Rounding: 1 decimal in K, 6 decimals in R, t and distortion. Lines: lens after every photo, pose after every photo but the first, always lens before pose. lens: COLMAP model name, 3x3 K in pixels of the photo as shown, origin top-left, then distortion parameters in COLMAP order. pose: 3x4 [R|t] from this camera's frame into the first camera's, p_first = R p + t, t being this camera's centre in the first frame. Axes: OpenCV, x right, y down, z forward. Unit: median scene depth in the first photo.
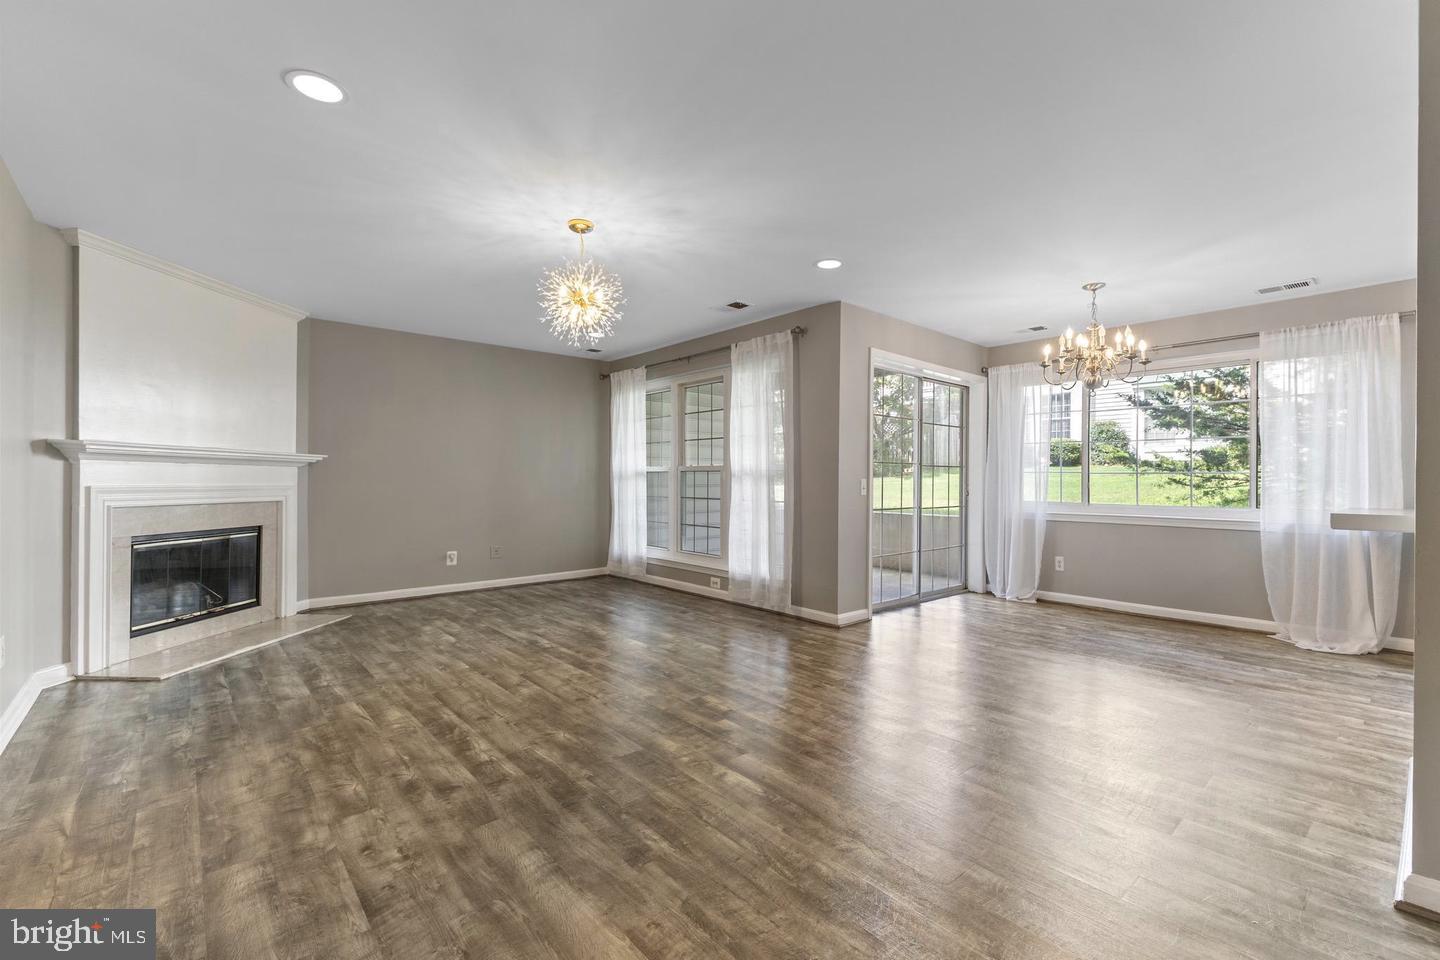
lens RADIAL K [[619.5, 0, 720.0], [0, 619.5, 480.0], [0, 0, 1]] dist [0.000633, 0.000741]
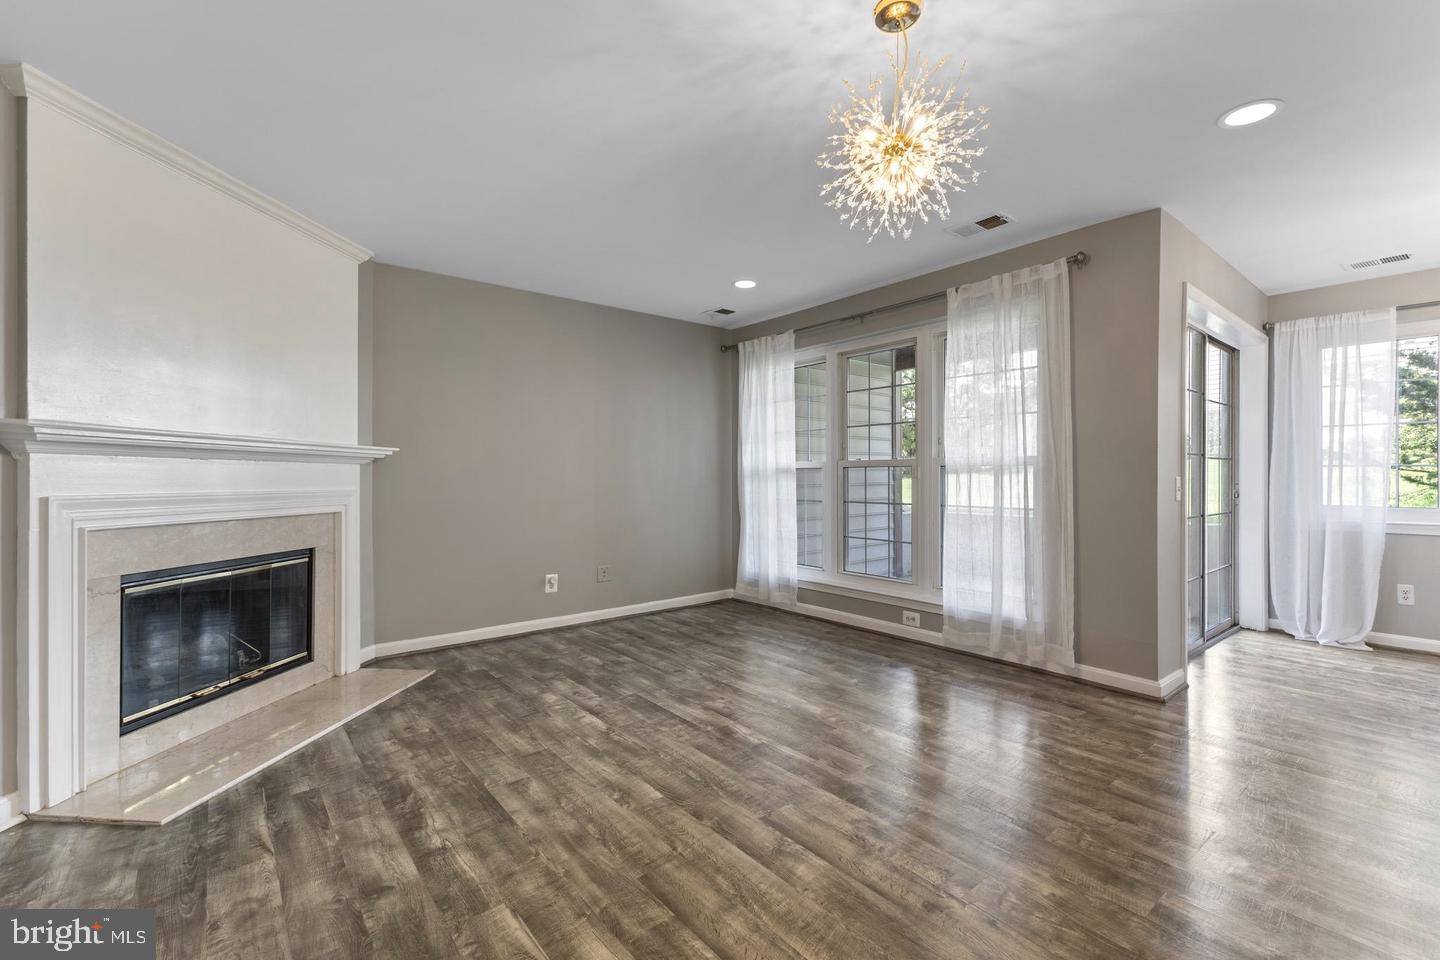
lens RADIAL K [[623.7, 0, 720.0], [0, 623.7, 480.0], [0, 0, 1]] dist [0.002321, -0.000867]
pose [[0.999196, -0.005568, -0.039702, -0.239826], [0.005739, 0.999975, 0.004193, -0.003646], [0.039678, -0.004418, 0.999203, 0.297607]]
